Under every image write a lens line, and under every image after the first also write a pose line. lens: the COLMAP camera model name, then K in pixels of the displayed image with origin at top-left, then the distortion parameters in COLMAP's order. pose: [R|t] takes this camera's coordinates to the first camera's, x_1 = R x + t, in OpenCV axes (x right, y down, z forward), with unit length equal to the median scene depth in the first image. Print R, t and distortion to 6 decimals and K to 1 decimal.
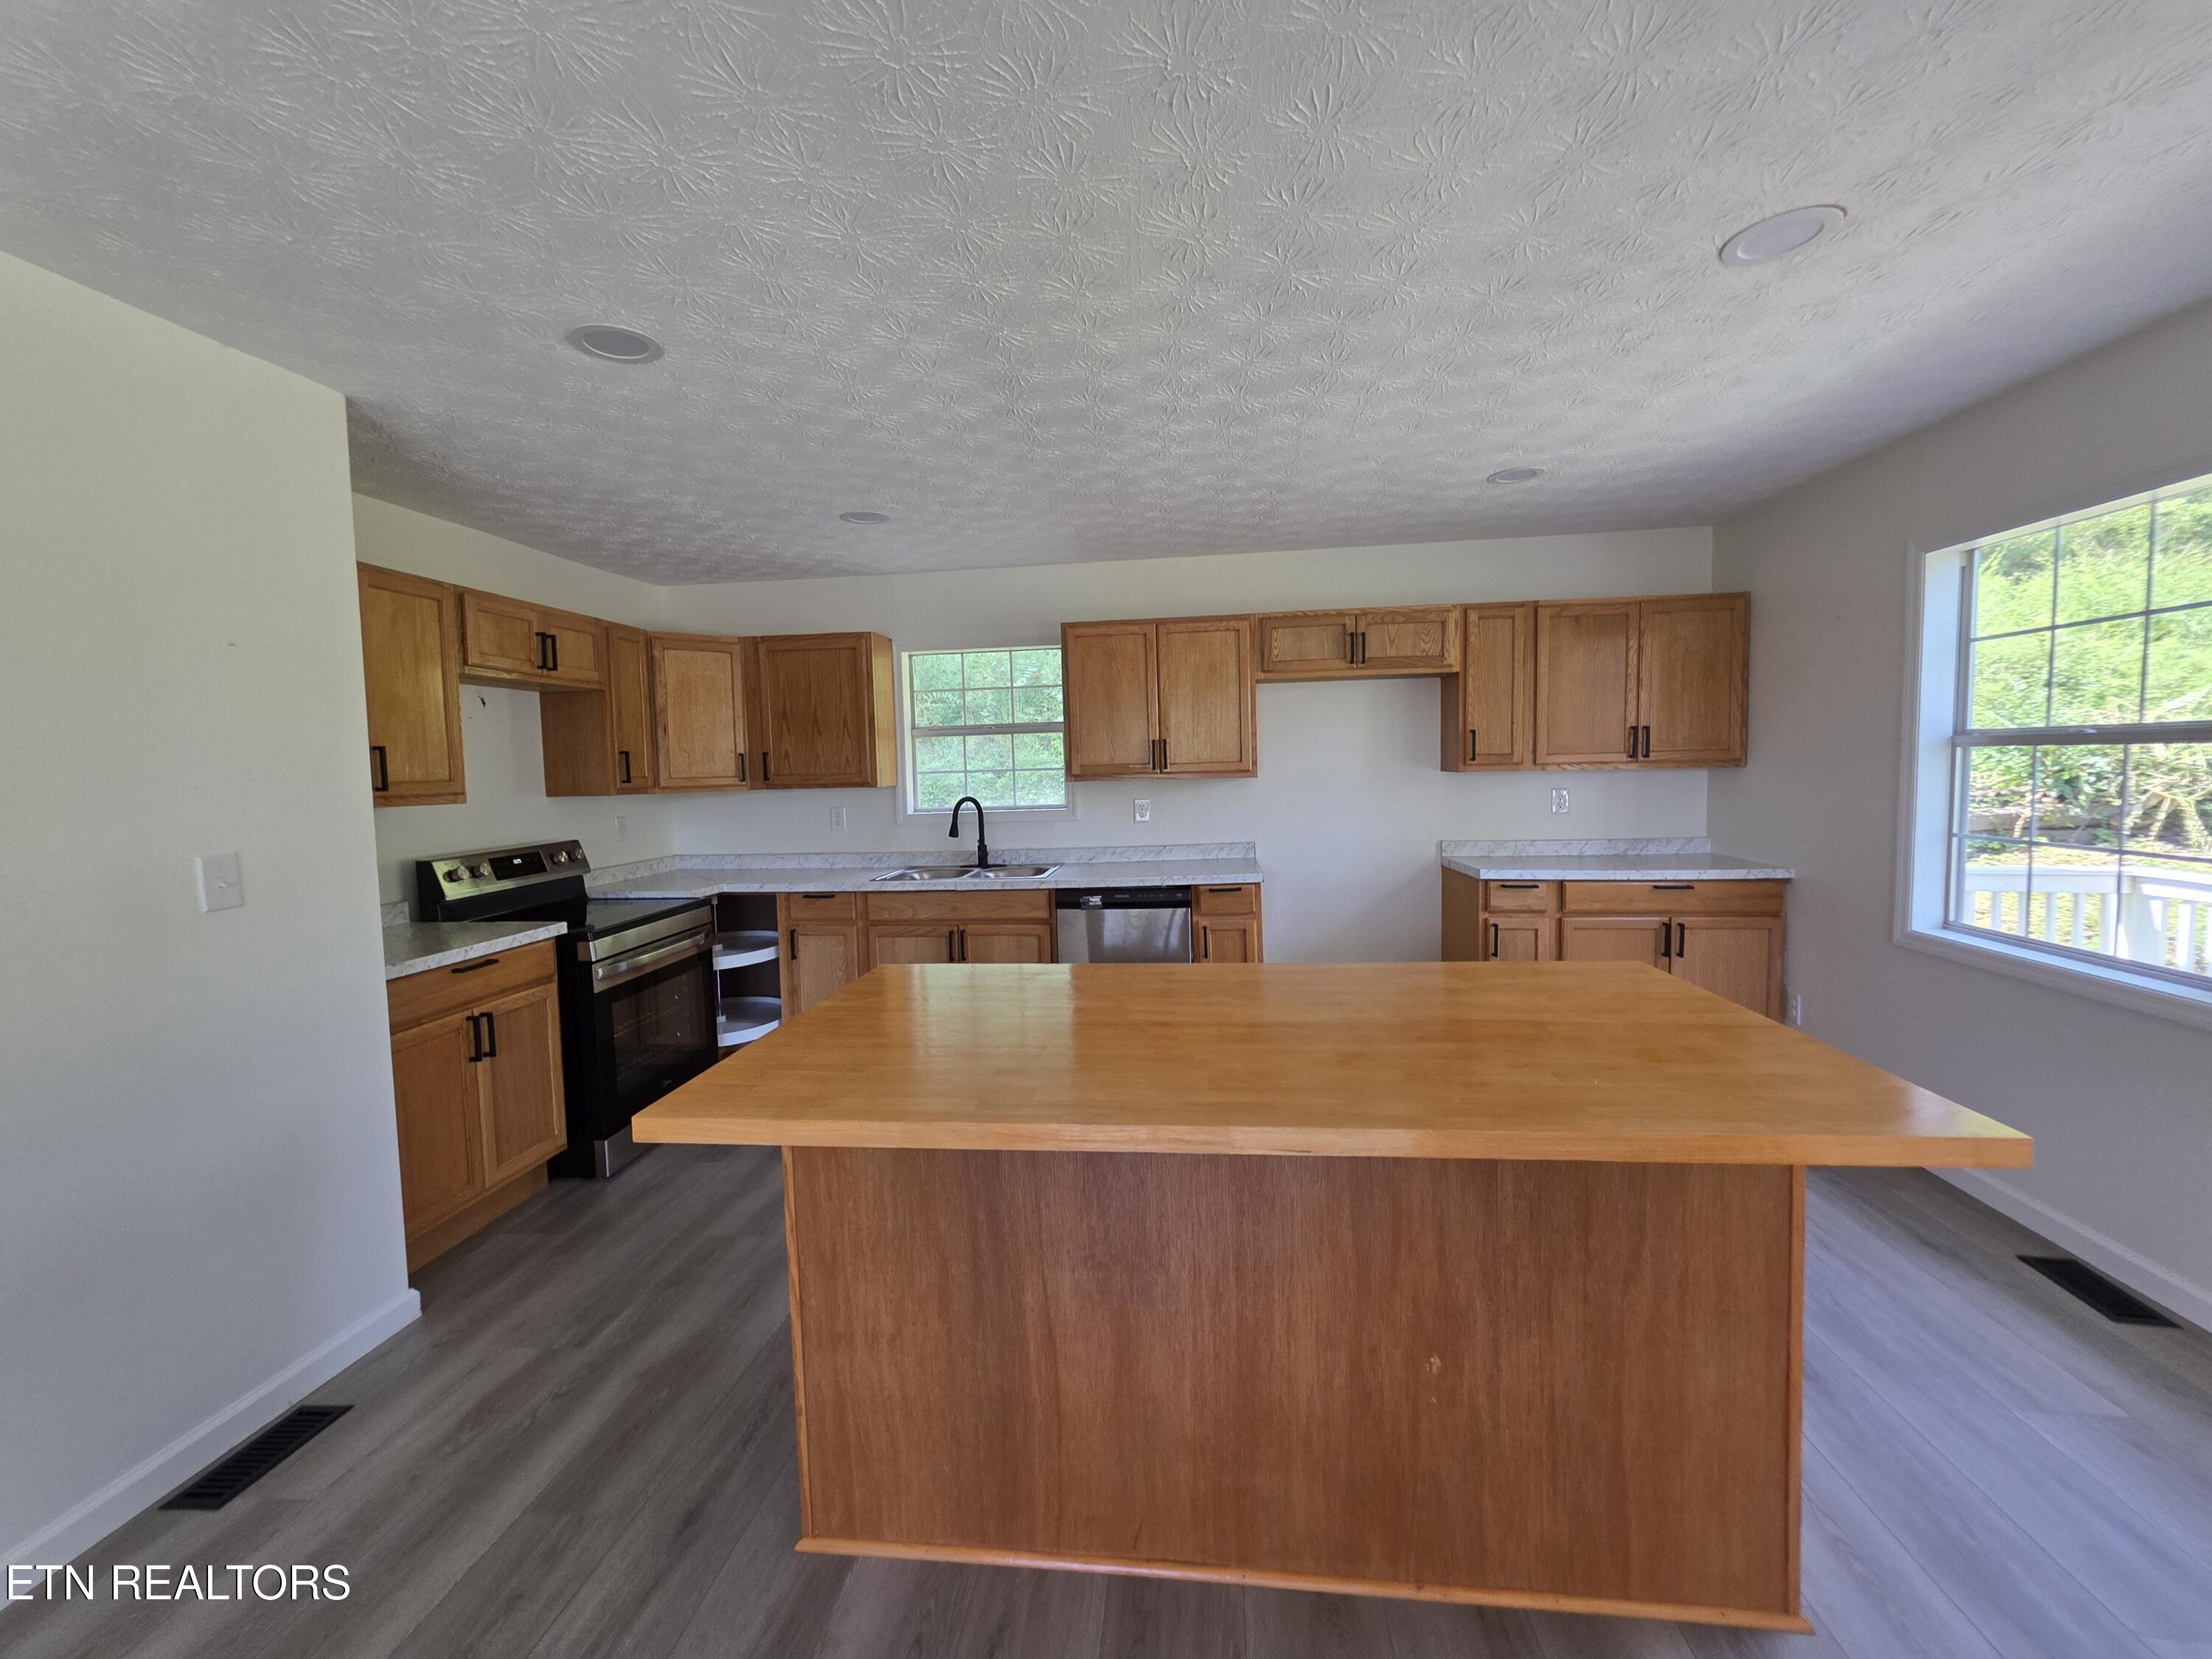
lens RADIAL K [[888.2, 0, 1102.8], [0, 888.2, 821.5], [0, 0, 1]] dist [0.002465, 0.001045]
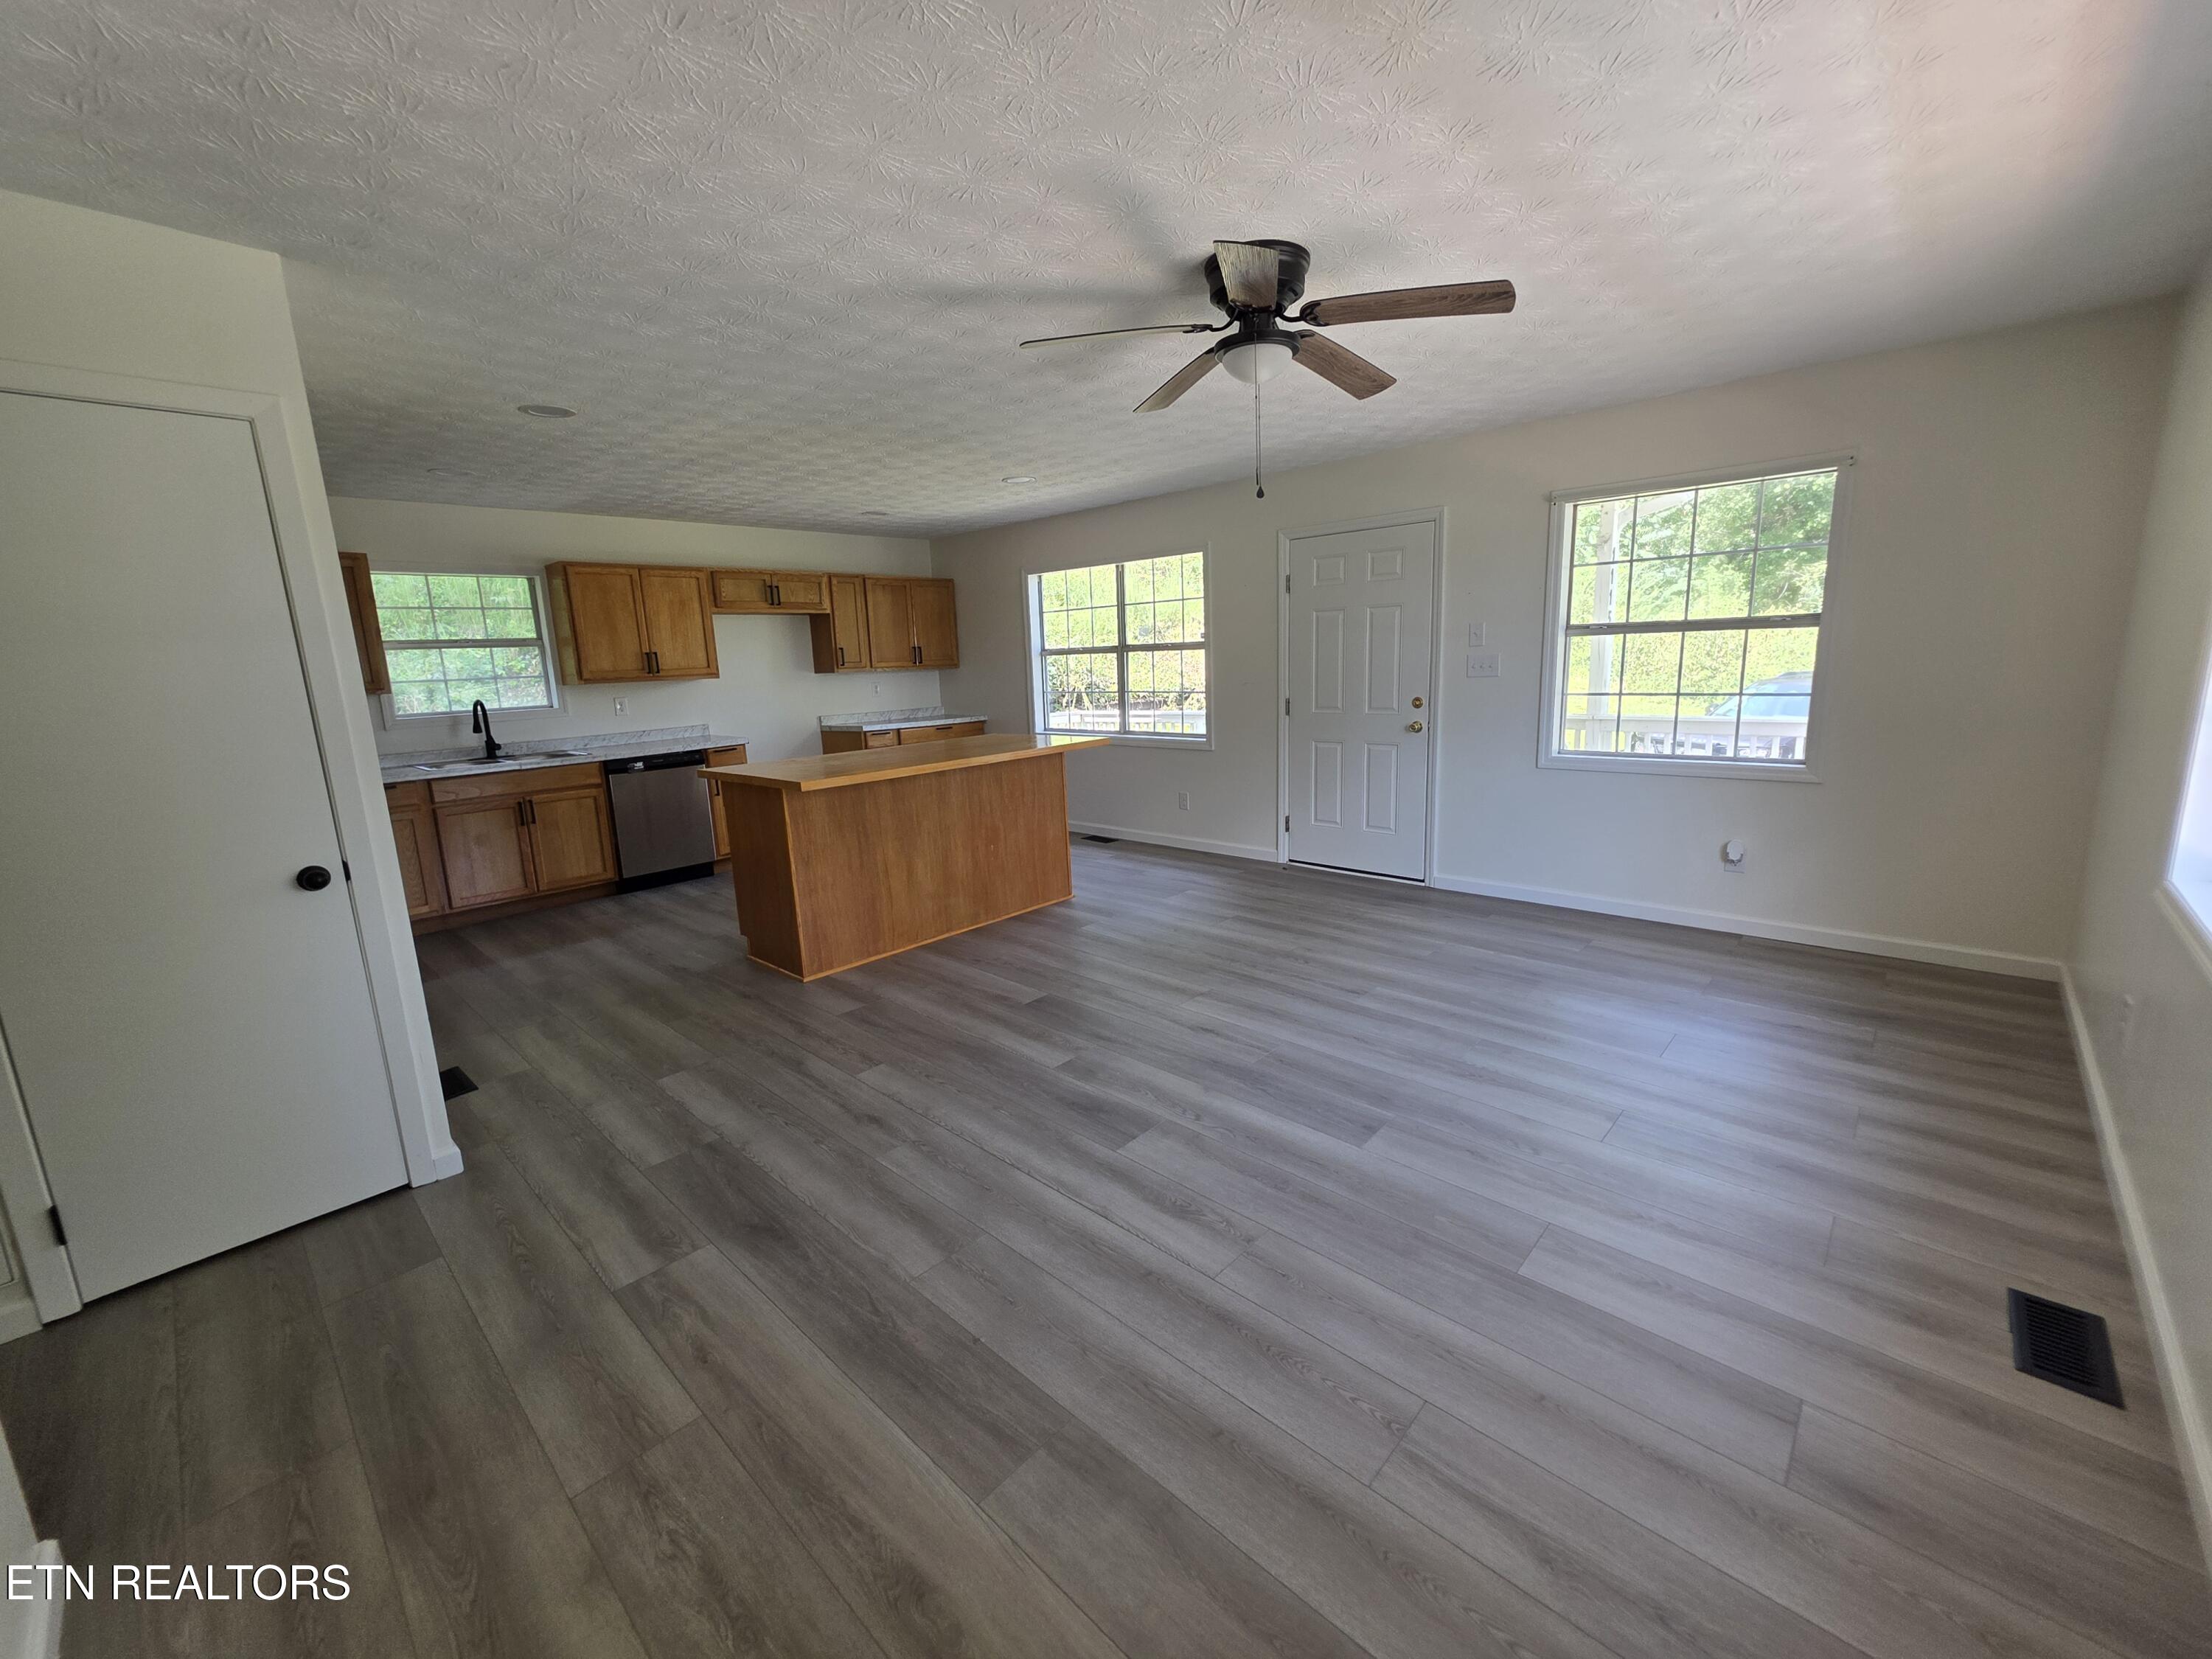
lens RADIAL K [[888.2, 0, 1100.2], [0, 888.2, 822.7], [0, 0, 1]] dist [0.002465, 0.001045]
pose [[0.596450, -0.143787, 0.789666, -0.713005], [0.078829, 0.989561, 0.120643, 0.066635], [-0.798770, -0.009709, 0.601559, -0.456502]]
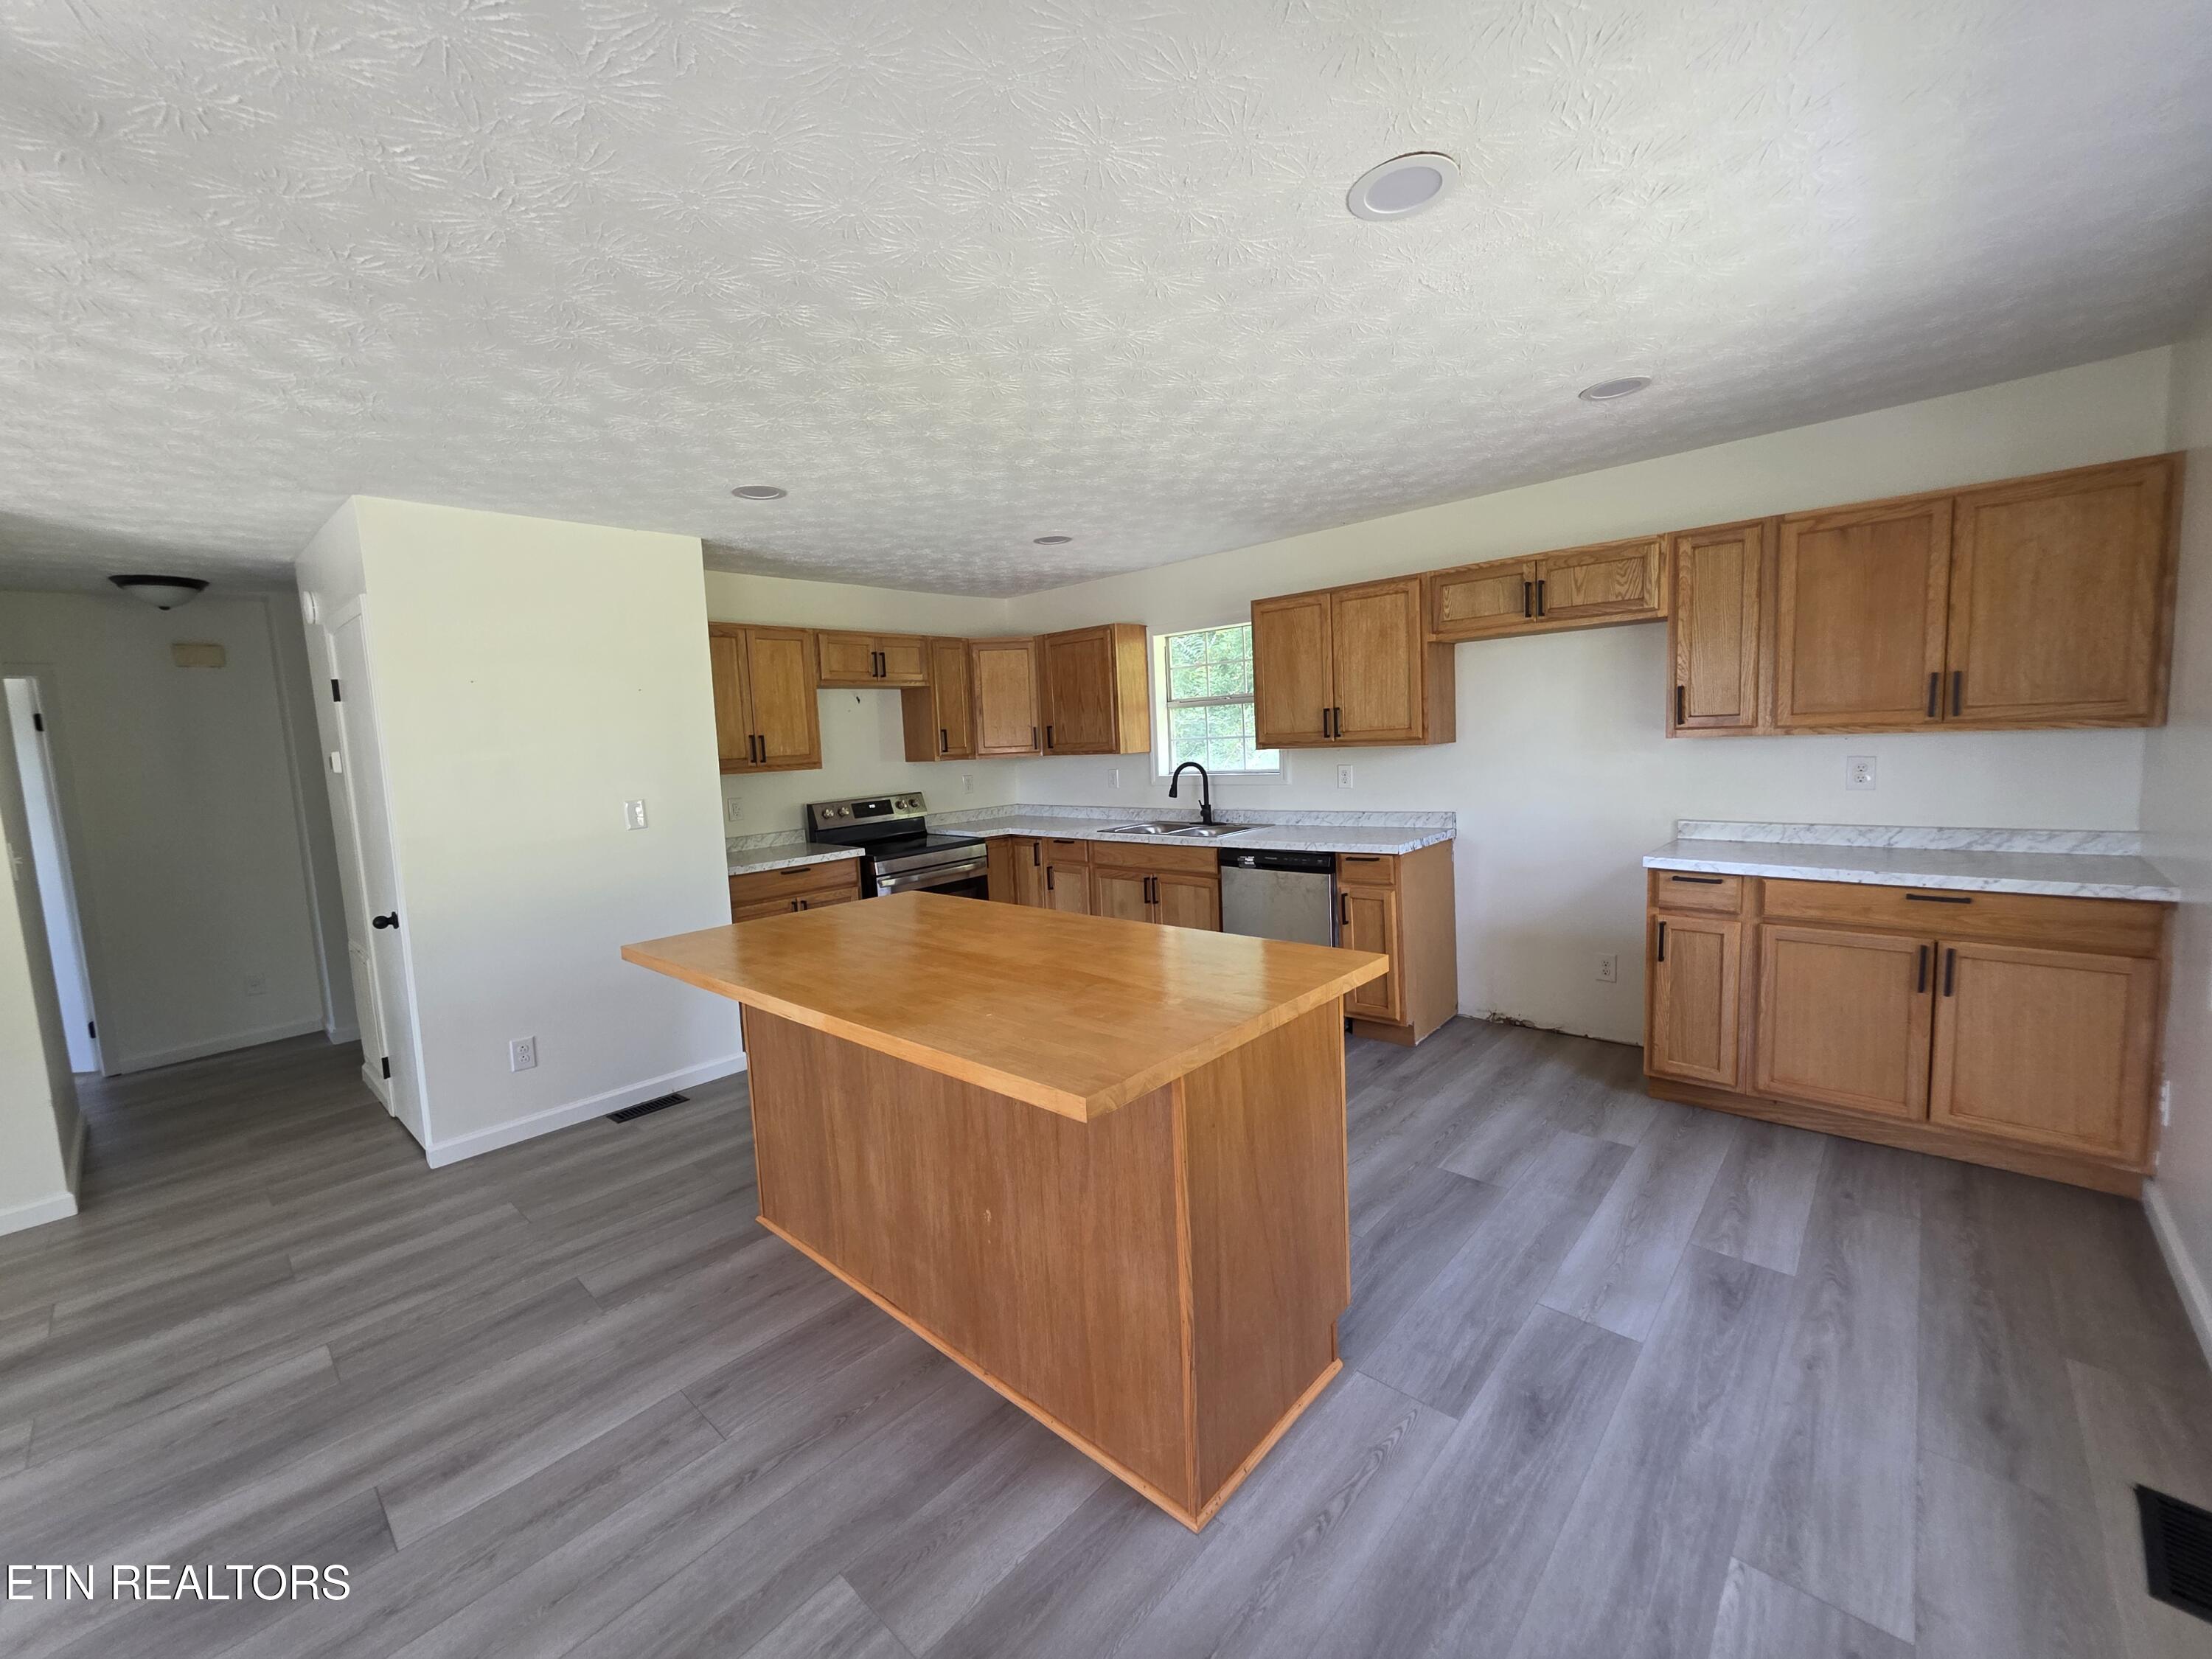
lens RADIAL K [[888.2, 0, 1102.4], [0, 888.2, 819.0], [0, 0, 1]] dist [0.002465, 0.001045]
pose [[0.809035, 0.043826, -0.586124, 0.483490], [-0.010984, 0.998169, 0.059474, -0.024557], [0.587657, -0.041679, 0.808036, 0.018844]]
